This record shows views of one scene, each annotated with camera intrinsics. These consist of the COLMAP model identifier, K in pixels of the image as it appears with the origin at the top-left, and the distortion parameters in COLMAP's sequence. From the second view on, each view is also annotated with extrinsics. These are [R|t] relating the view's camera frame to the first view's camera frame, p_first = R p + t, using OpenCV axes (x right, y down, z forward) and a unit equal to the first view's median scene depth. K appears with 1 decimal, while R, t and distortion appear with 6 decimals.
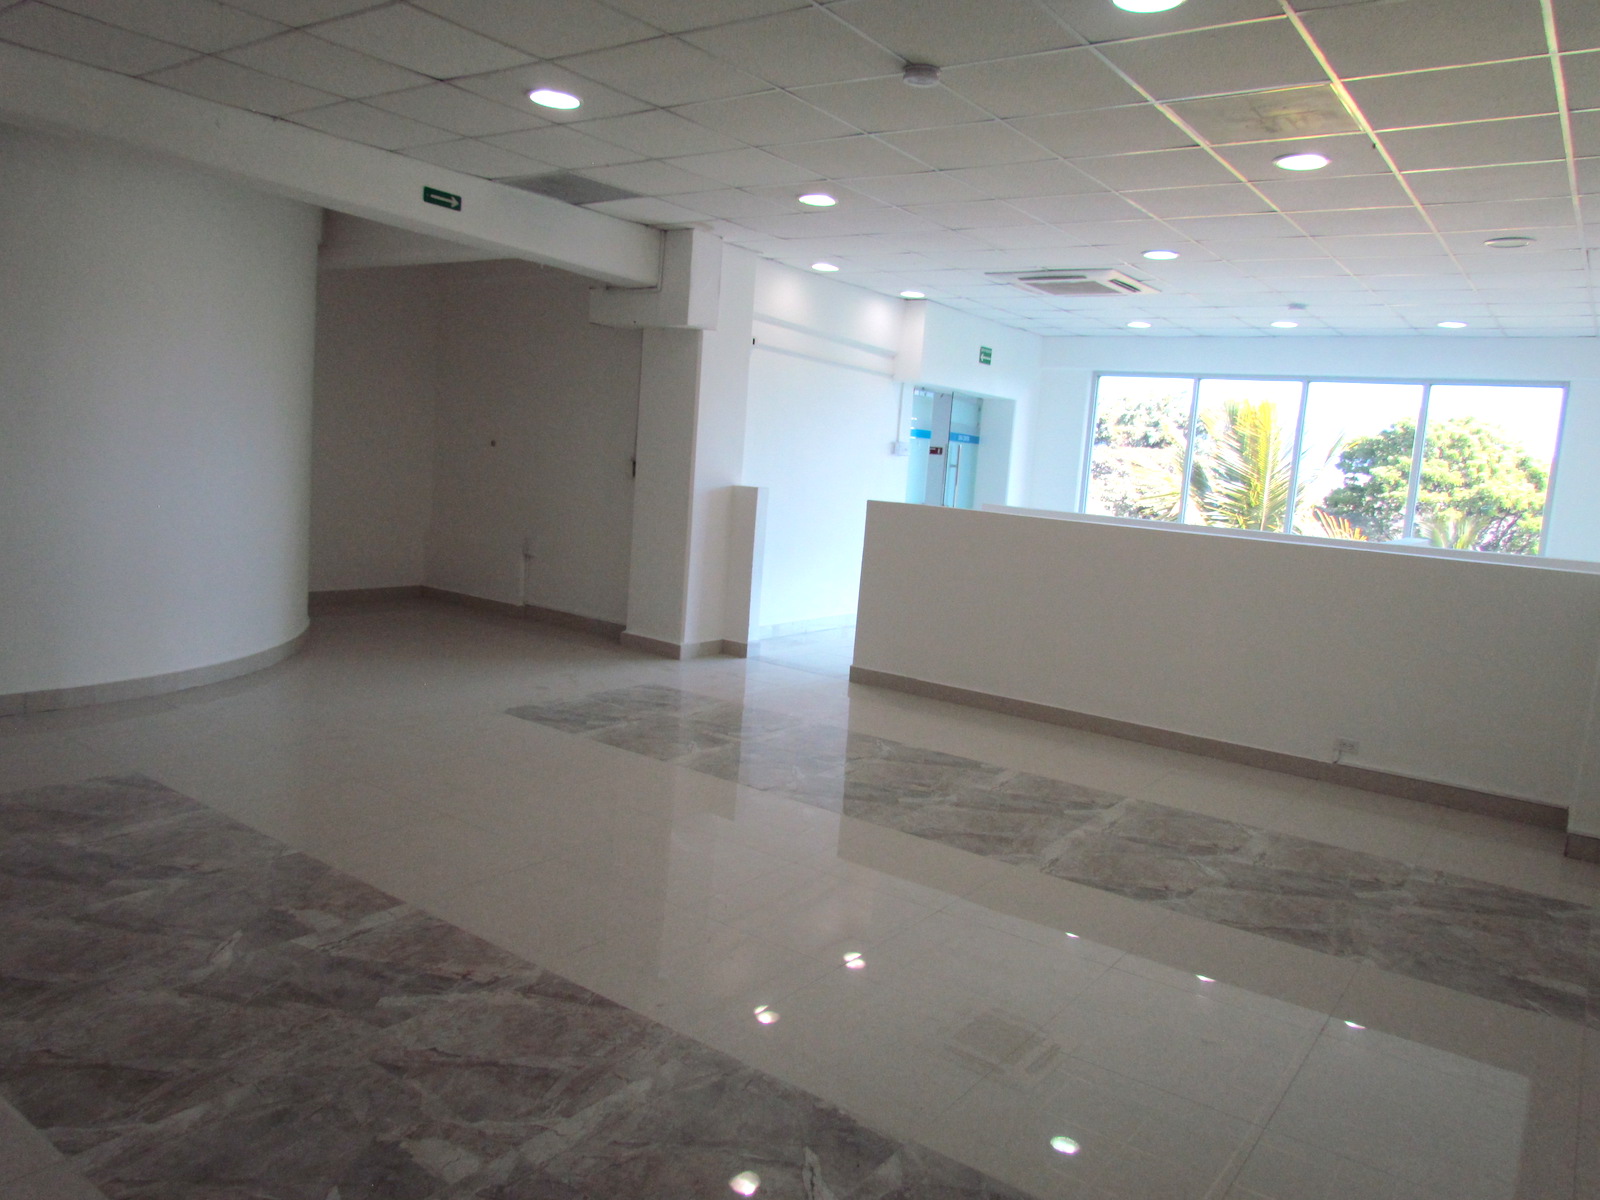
lens RADIAL K [[1139.1, 0, 792.5], [0, 1139.1, 595.7], [0, 0, 1]] dist [-0.034544, 0.016847]
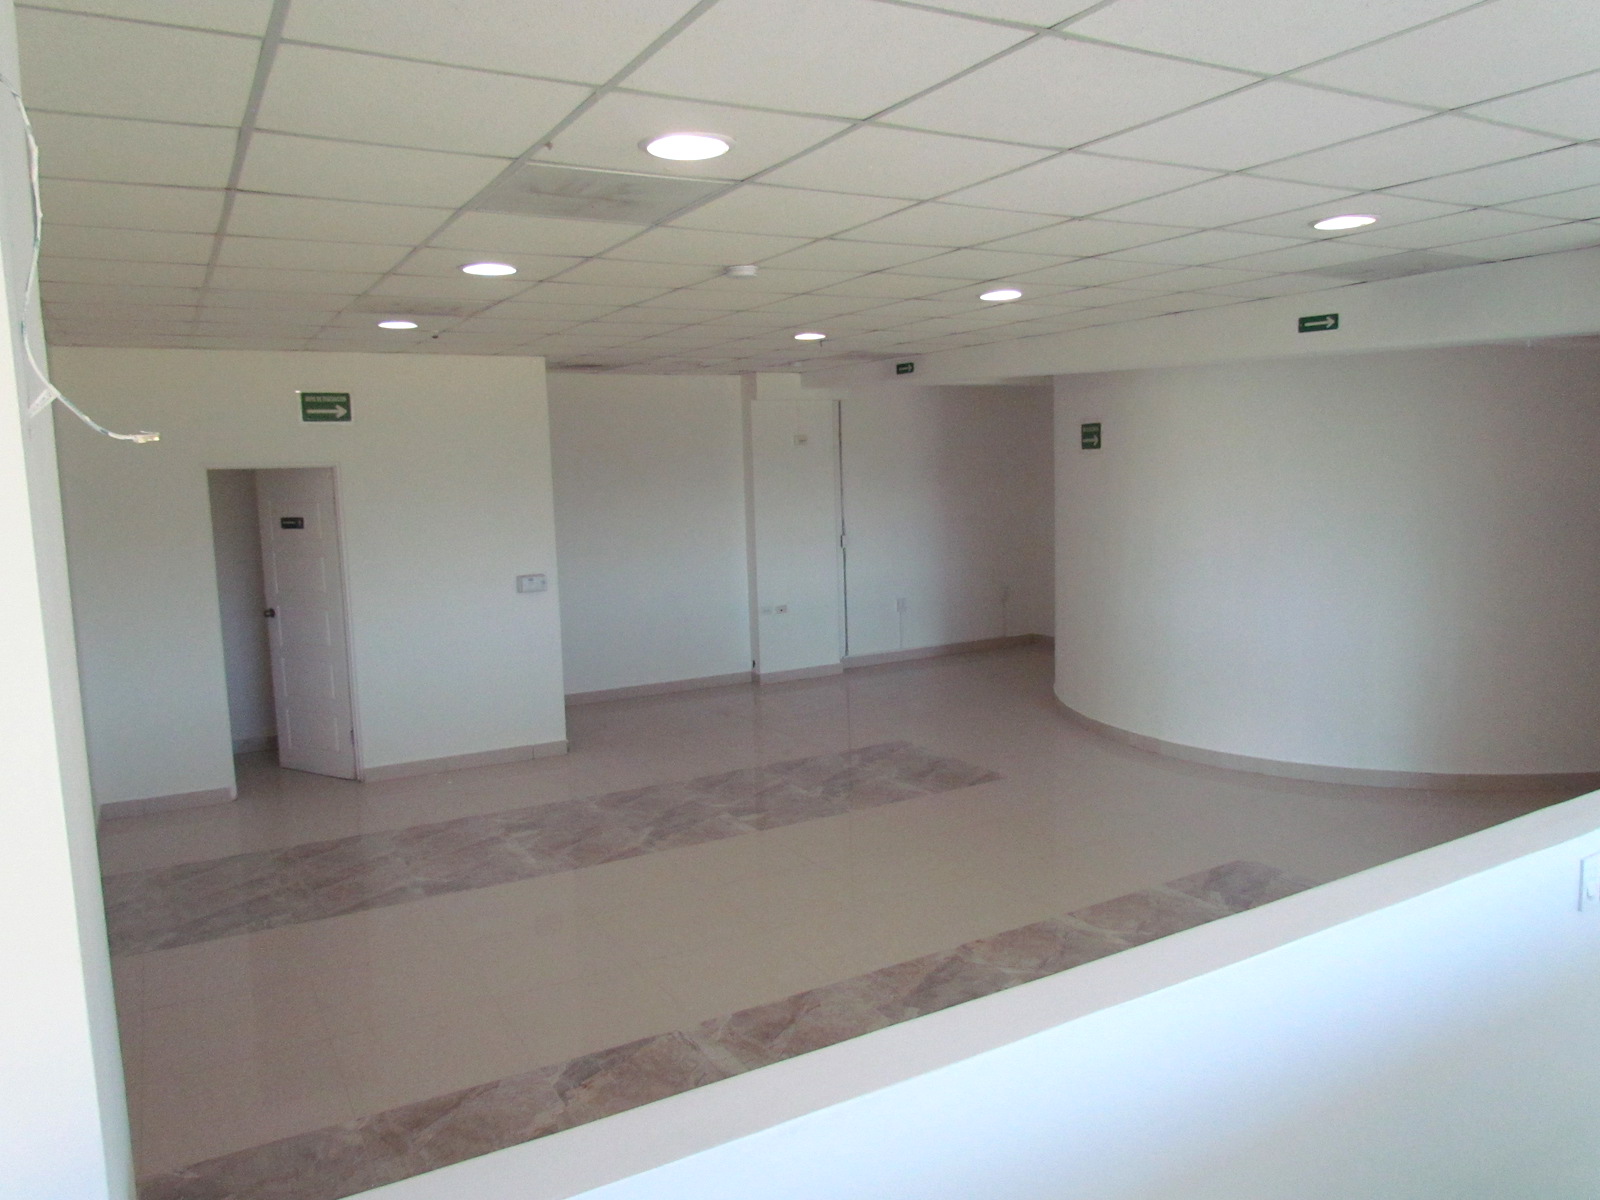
lens RADIAL K [[1139.1, 0, 806.0], [0, 1139.1, 596.5], [0, 0, 1]] dist [-0.034544, 0.016847]
pose [[-0.405496, 0.044134, -0.913031, 1.316812], [-0.116842, 0.988138, 0.099657, -0.296726], [0.906598, 0.147091, -0.395530, 1.802271]]
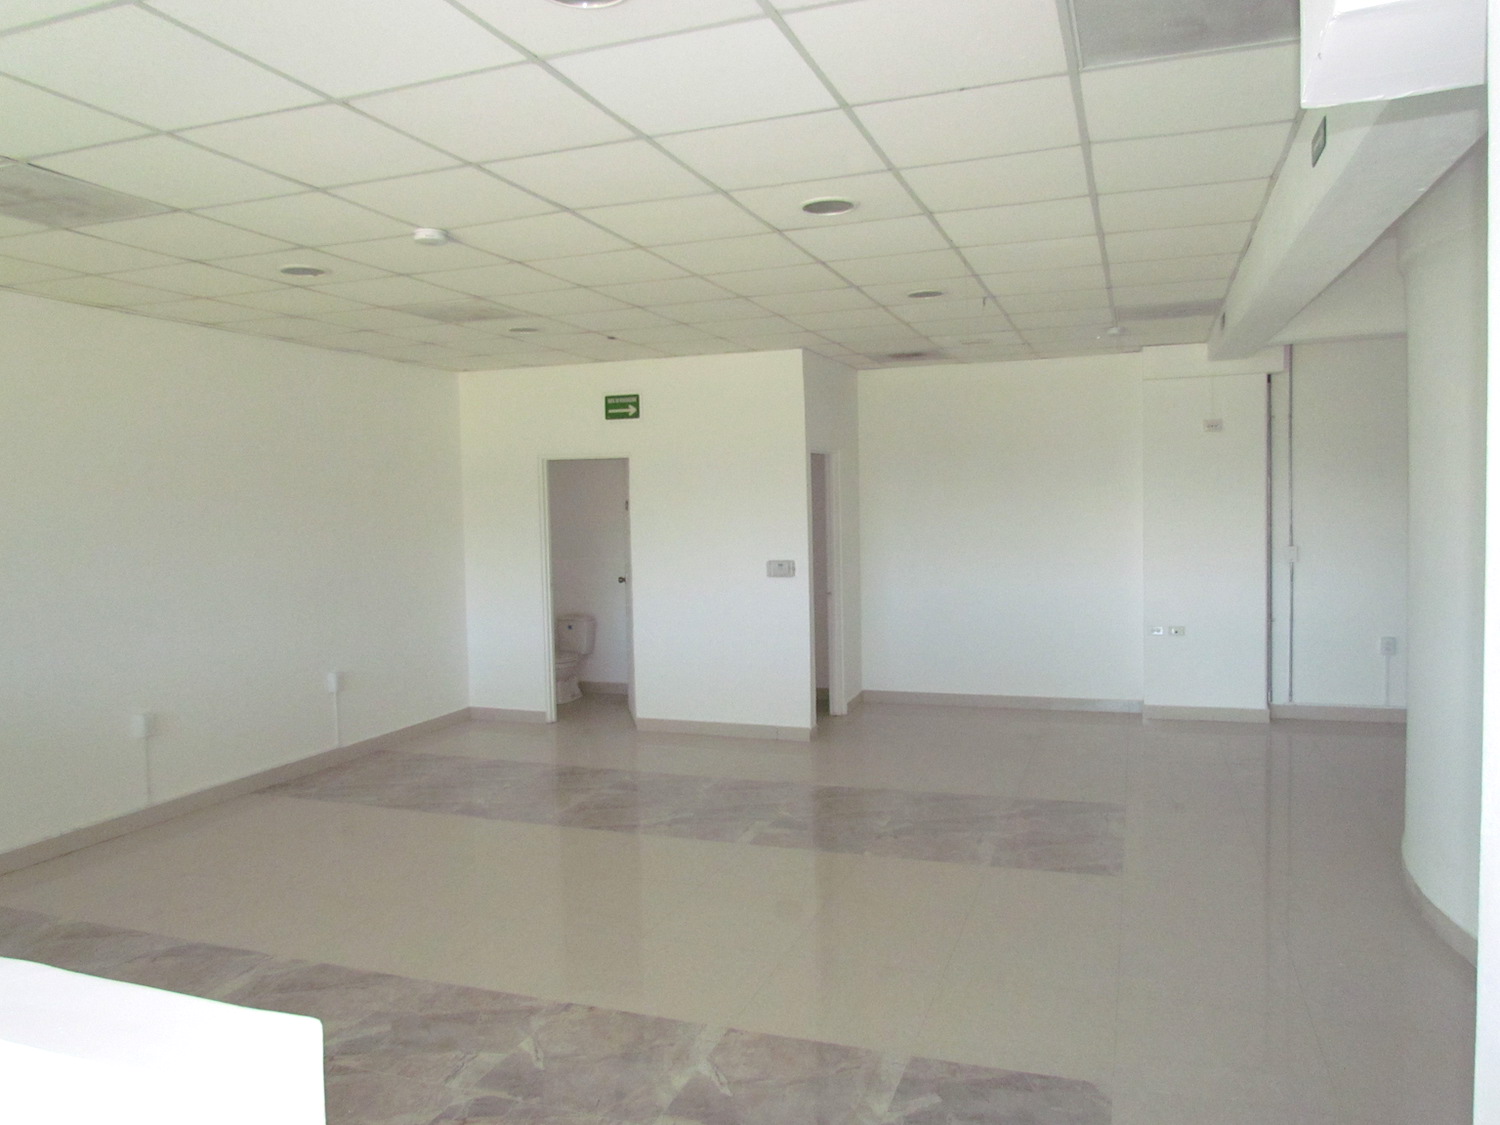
lens RADIAL K [[1067.9, 0, 744.2], [0, 1067.9, 556.7], [0, 0, 1]] dist [-0.034544, 0.016847]
pose [[-0.959135, -0.042751, -0.279699, 0.114946], [-0.086911, 0.985245, 0.147439, -0.377061], [0.269269, 0.165723, -0.948699, 2.489838]]
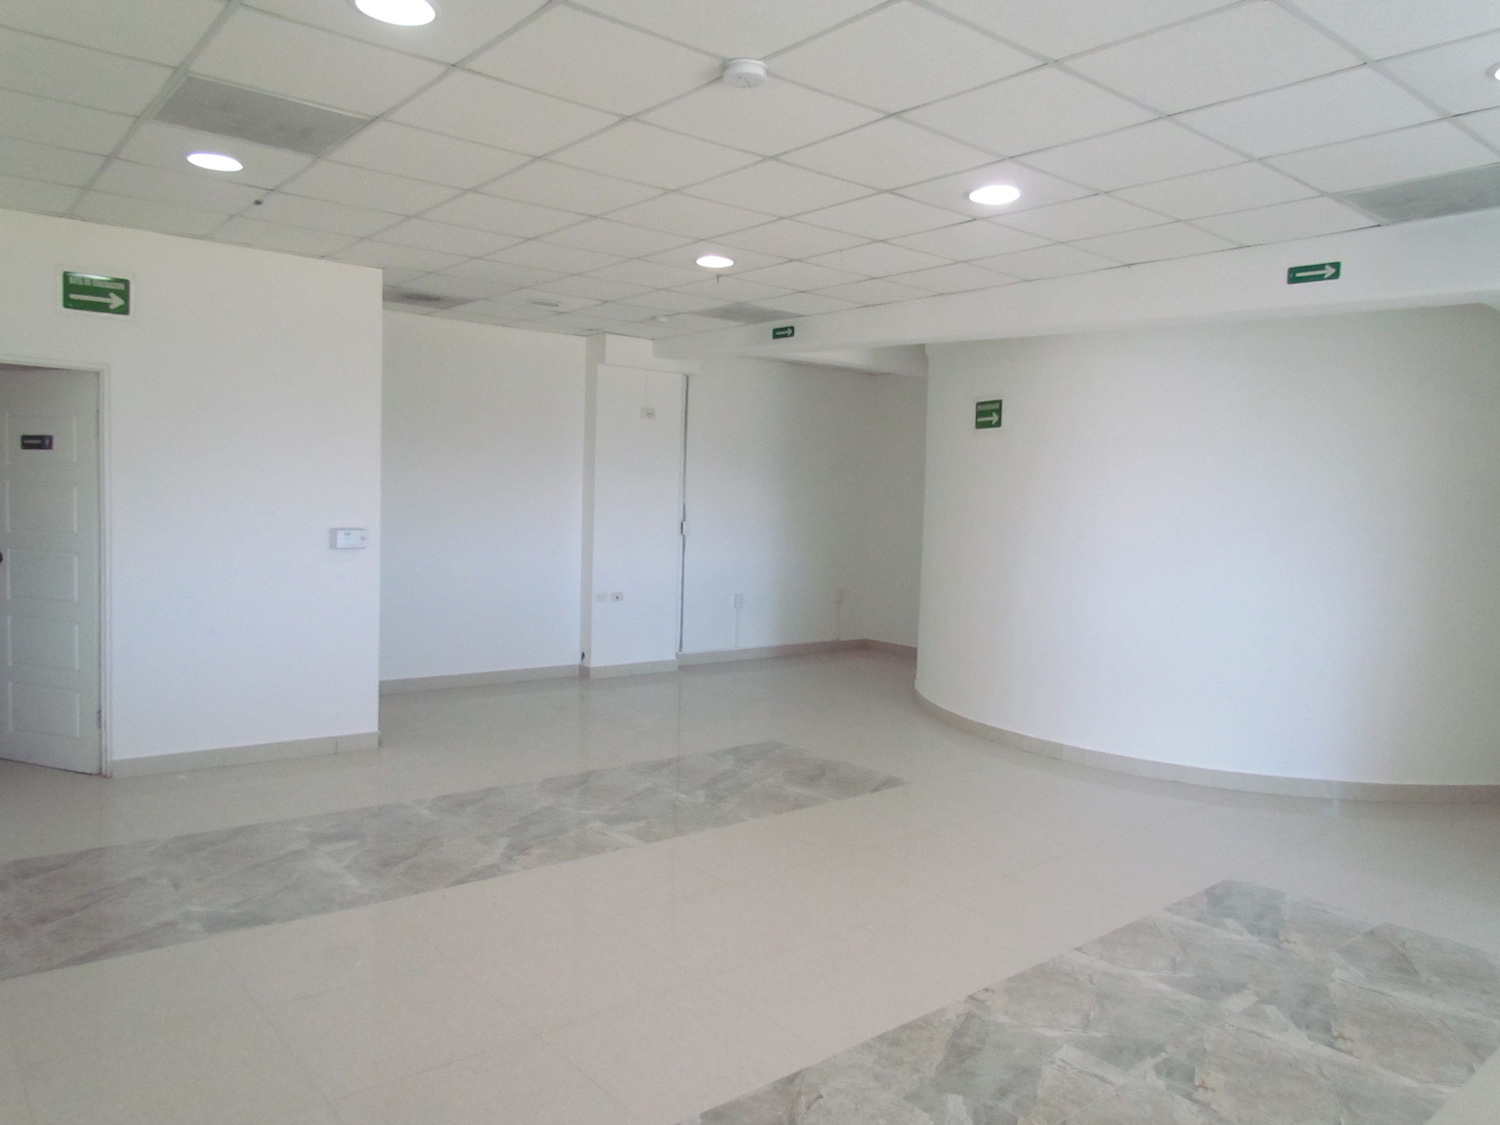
lens RADIAL K [[1067.9, 0, 756.0], [0, 1067.9, 564.4], [0, 0, 1]] dist [-0.034544, 0.016847]
pose [[-0.235609, -0.020641, -0.971629, 0.997087], [-0.171876, 0.984900, 0.020755, -0.137320], [0.956529, 0.171890, -0.235599, 1.455044]]
